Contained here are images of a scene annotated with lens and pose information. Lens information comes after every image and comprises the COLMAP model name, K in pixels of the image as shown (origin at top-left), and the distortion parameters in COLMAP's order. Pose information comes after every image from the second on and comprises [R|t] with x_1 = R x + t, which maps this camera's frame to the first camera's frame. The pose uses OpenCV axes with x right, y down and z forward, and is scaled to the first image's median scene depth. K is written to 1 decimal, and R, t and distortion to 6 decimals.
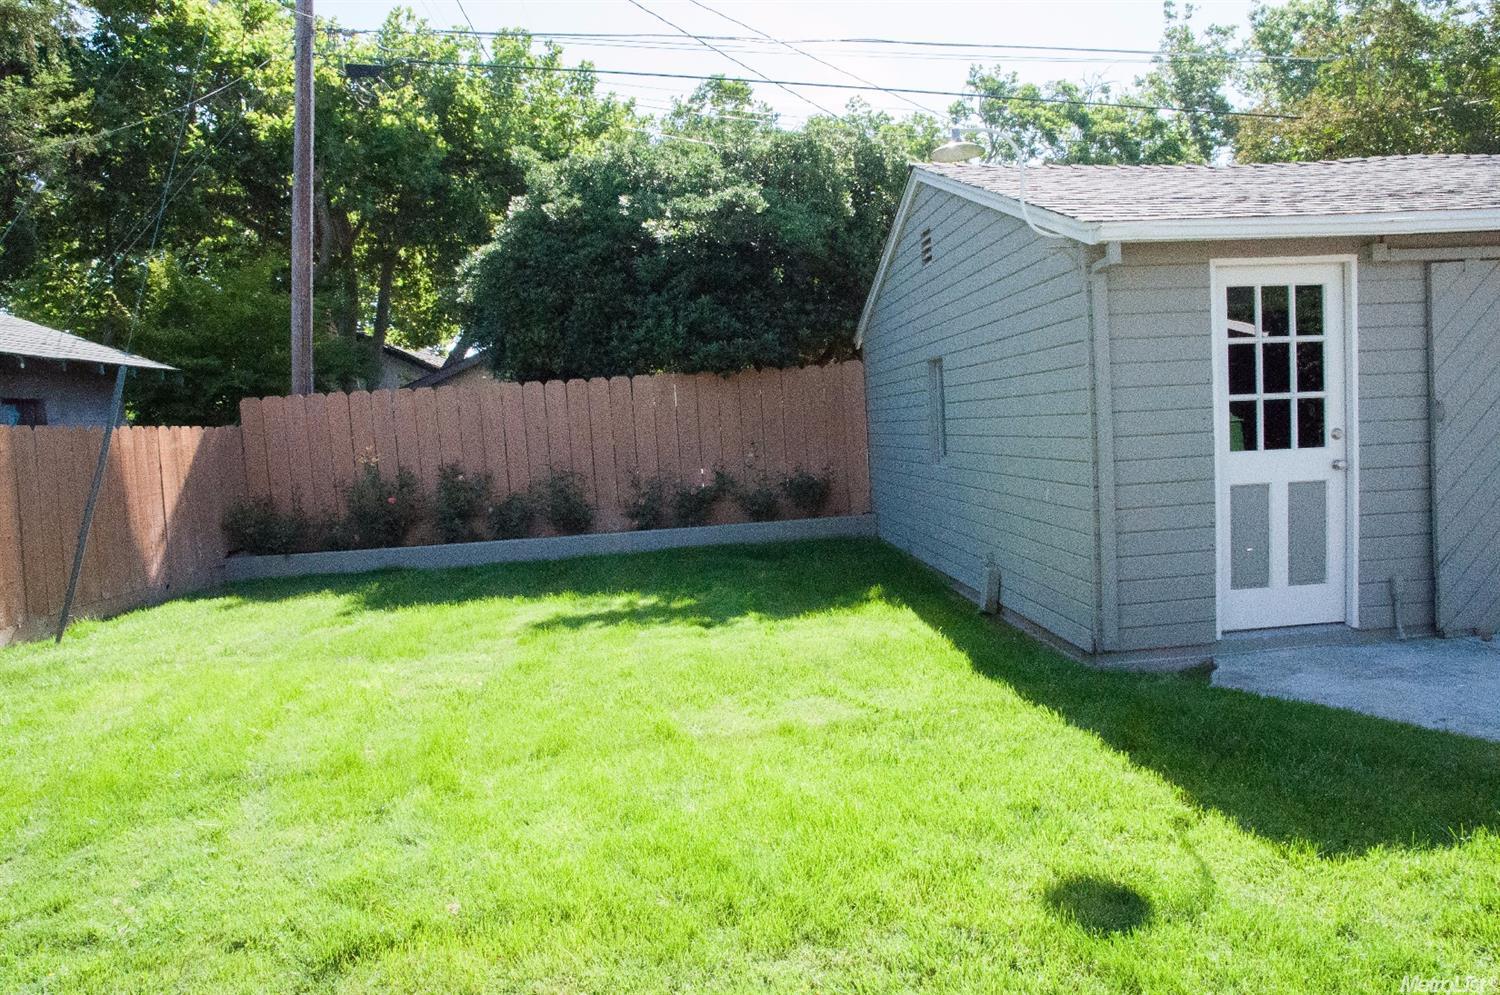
lens RADIAL K [[1180.6, 0, 750.0], [0, 1180.6, 497.5], [0, 0, 1]] dist [0.000732, 0.000527]
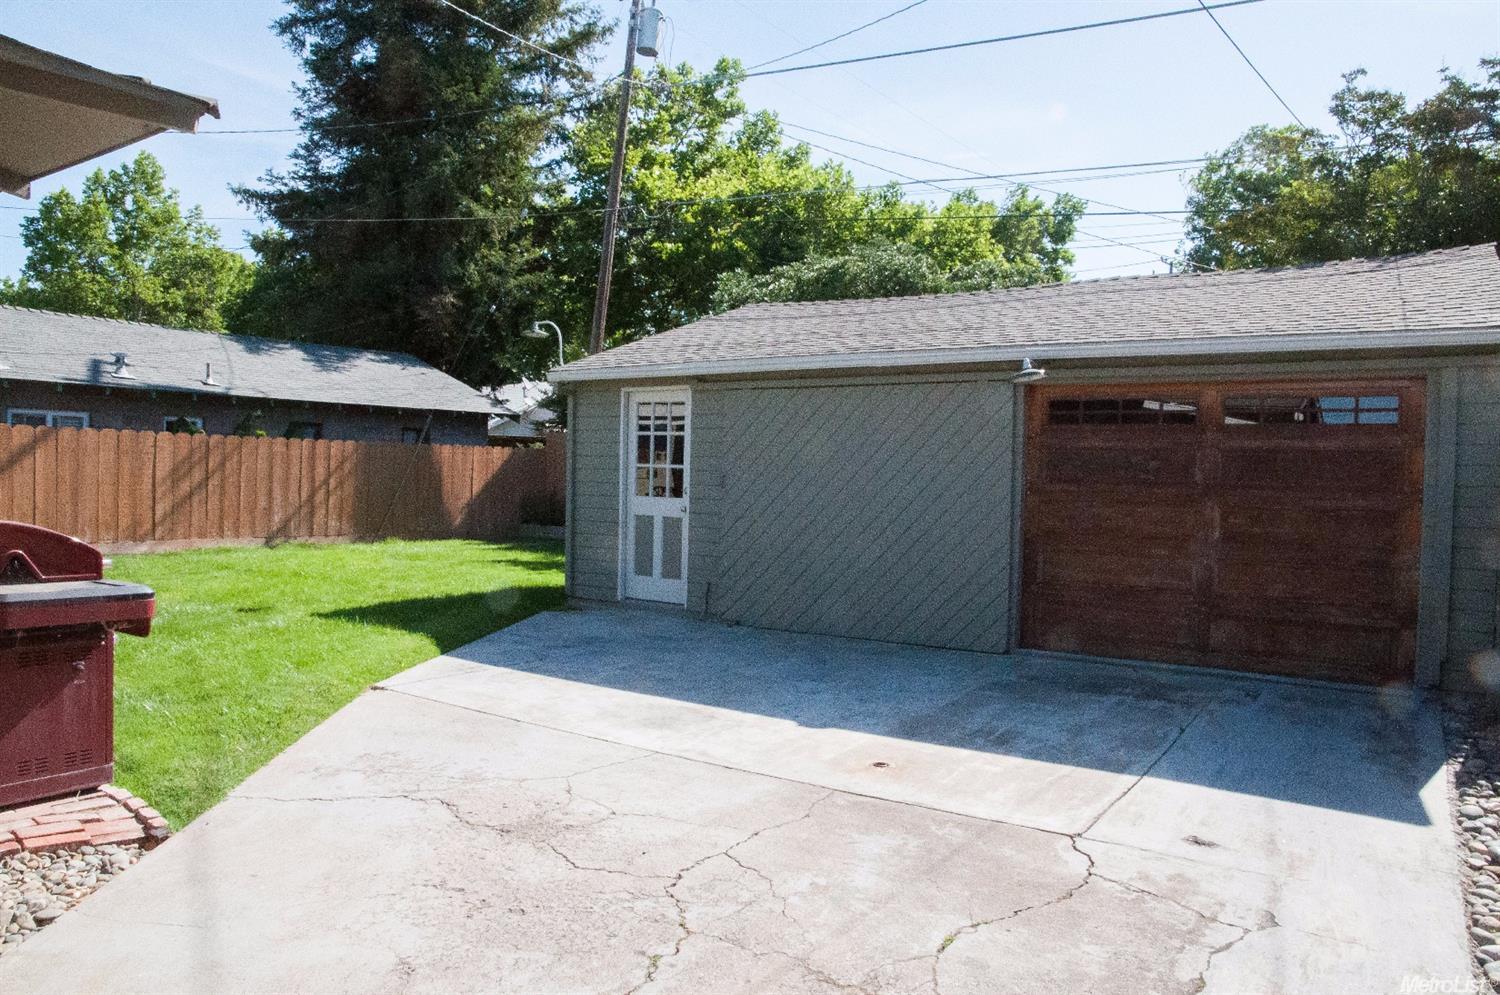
lens RADIAL K [[1180.6, 0, 750.0], [0, 1180.6, 497.5], [0, 0, 1]] dist [0.000732, 0.000527]
pose [[0.753583, 0.090326, -0.651118, 1.655523], [-0.113411, 0.993526, 0.006569, -0.066037], [0.647496, 0.068893, 0.758948, -0.214236]]
